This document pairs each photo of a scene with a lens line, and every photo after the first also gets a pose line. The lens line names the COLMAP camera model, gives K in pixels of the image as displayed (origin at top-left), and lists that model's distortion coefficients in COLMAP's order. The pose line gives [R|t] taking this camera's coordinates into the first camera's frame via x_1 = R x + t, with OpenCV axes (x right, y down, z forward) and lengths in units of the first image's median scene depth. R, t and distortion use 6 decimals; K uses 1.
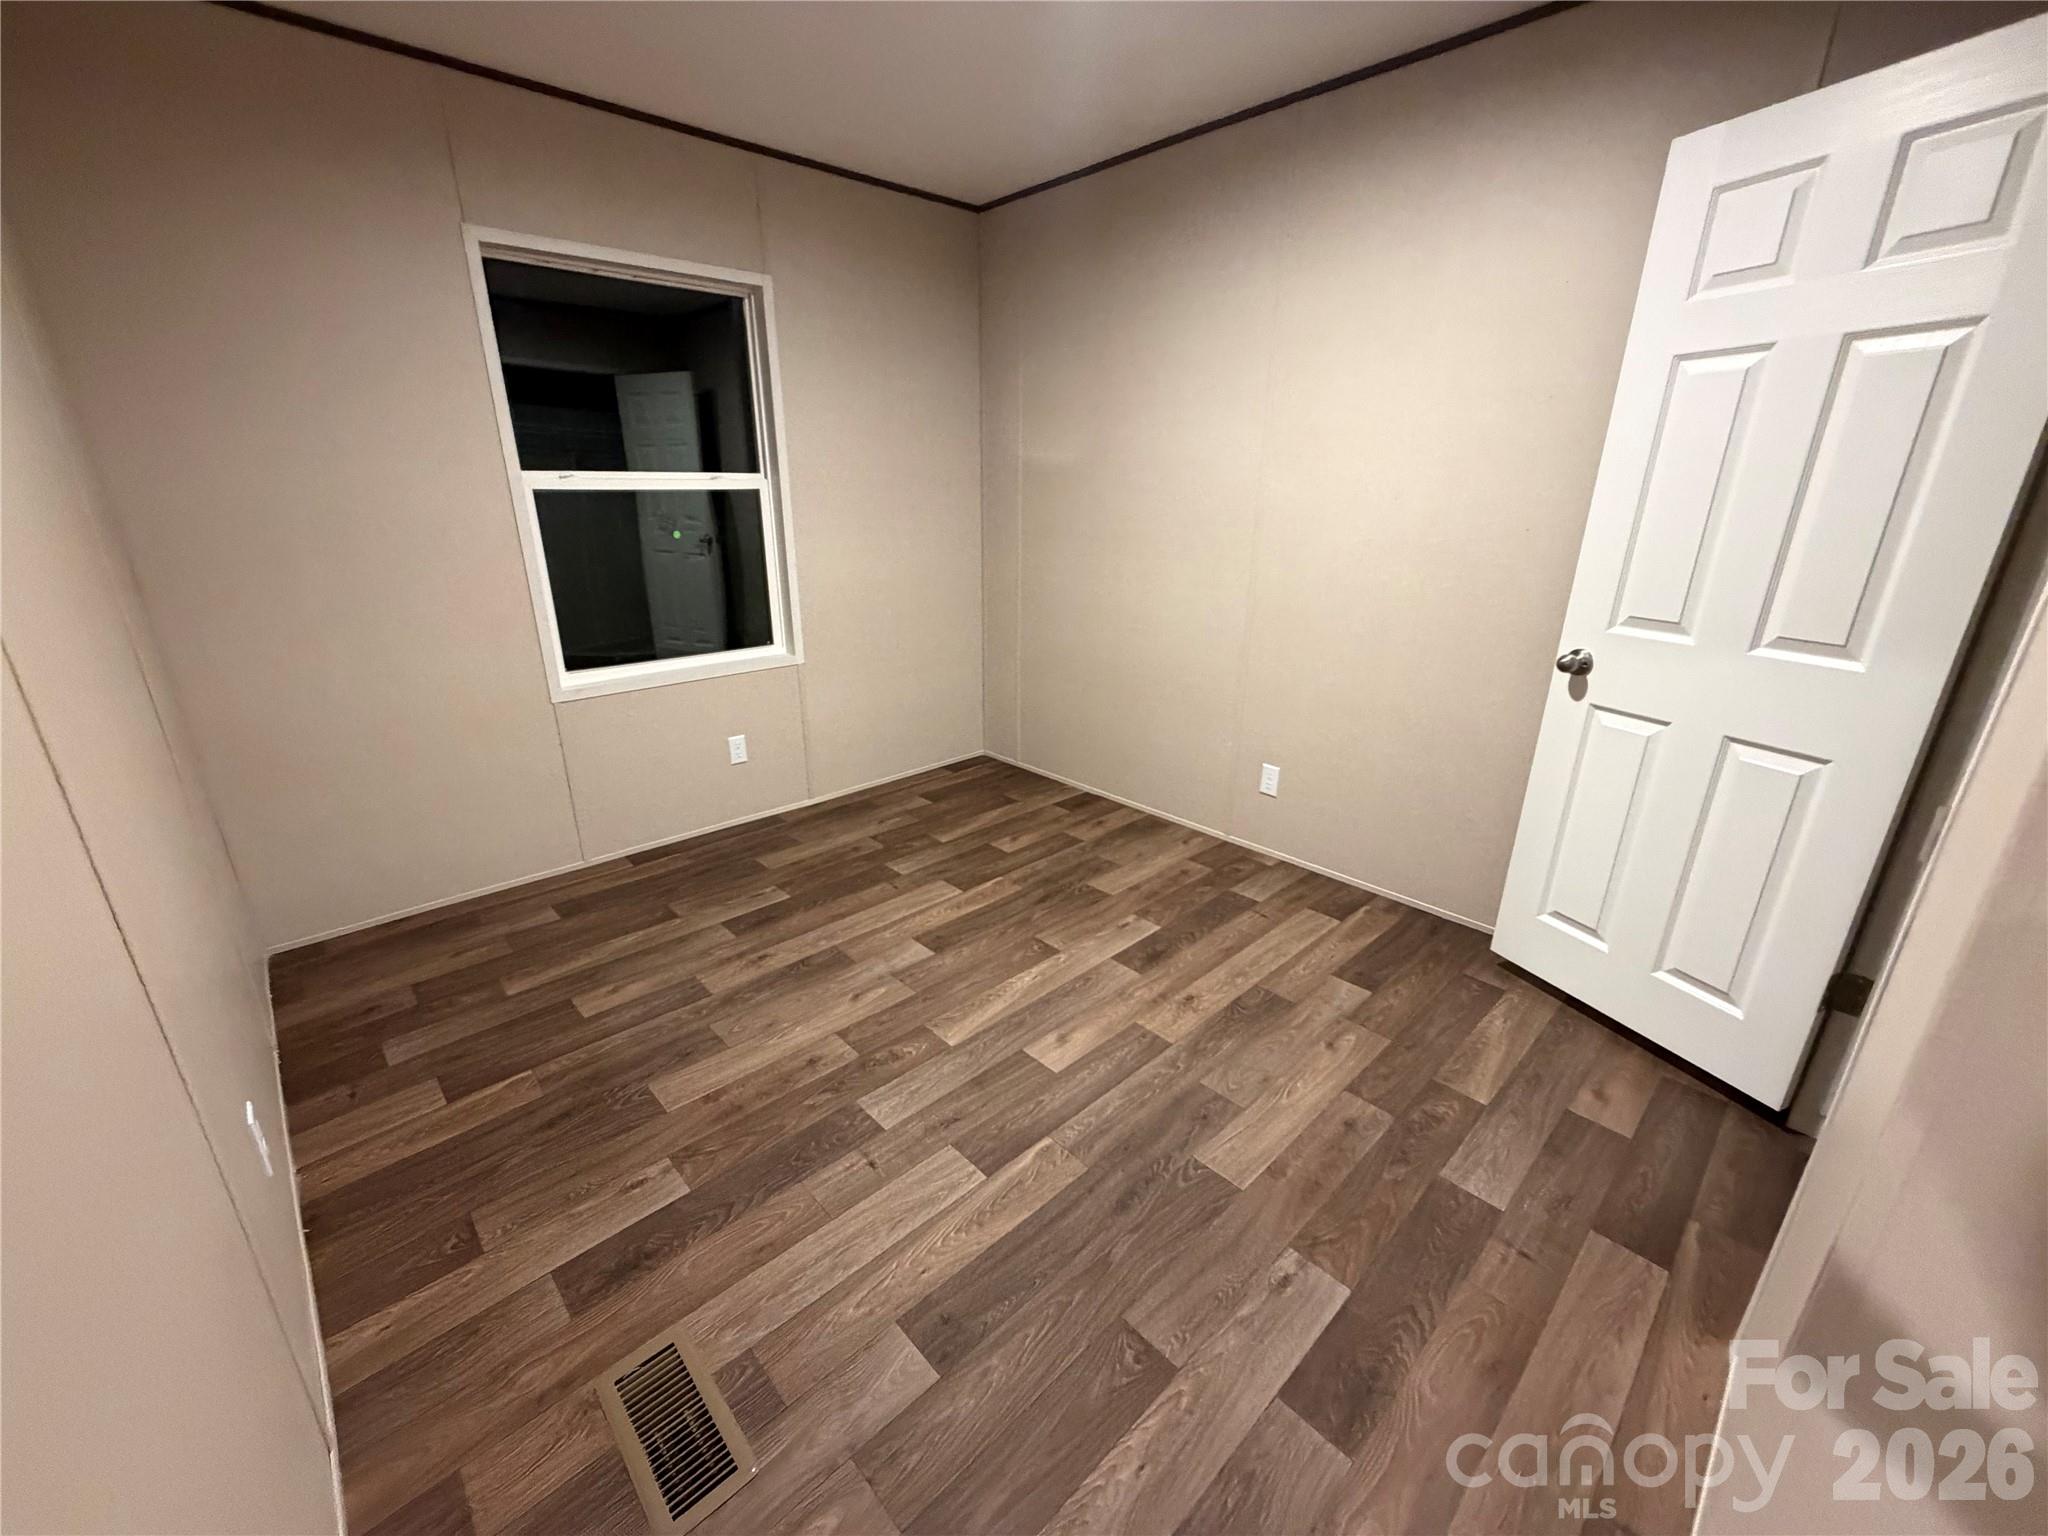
lens RADIAL K [[821.4, 0, 1032.4], [0, 821.4, 780.2], [0, 0, 1]] dist [-0.001837, 0.000661]
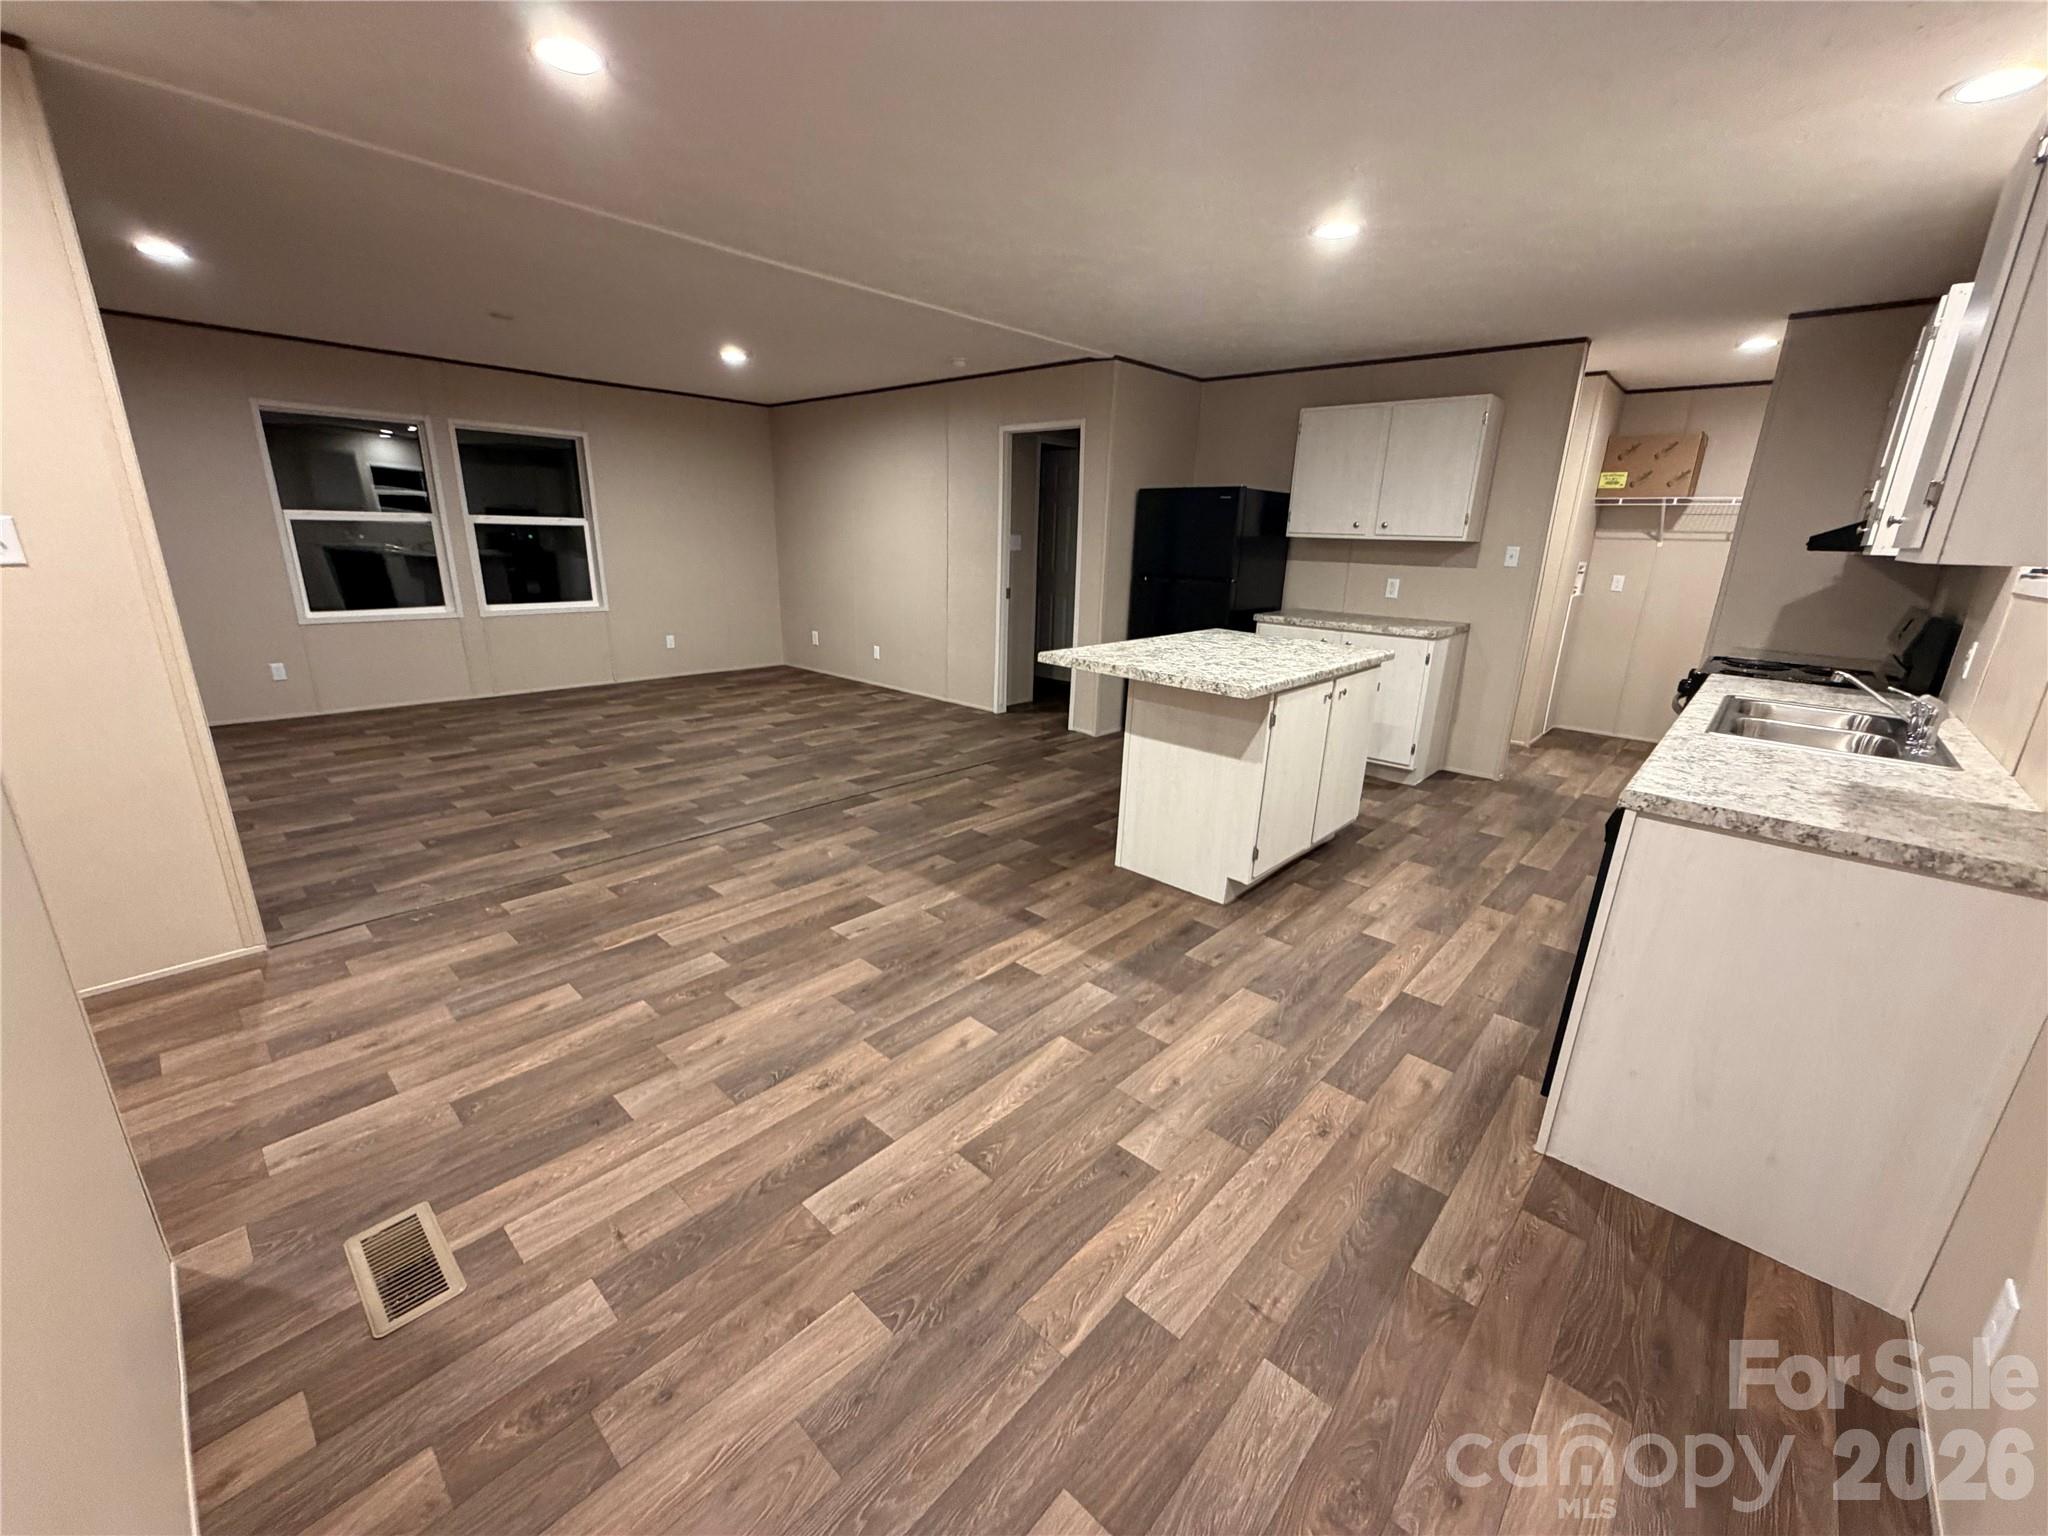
lens RADIAL K [[821.4, 0, 1002.0], [0, 821.4, 773.1], [0, 0, 1]] dist [-0.001837, 0.000661]
pose [[-0.998745, -0.023734, -0.044109, 0.036552], [-0.045372, 0.801758, 0.595924, -0.554748], [0.021221, 0.597177, -0.801828, 1.459491]]
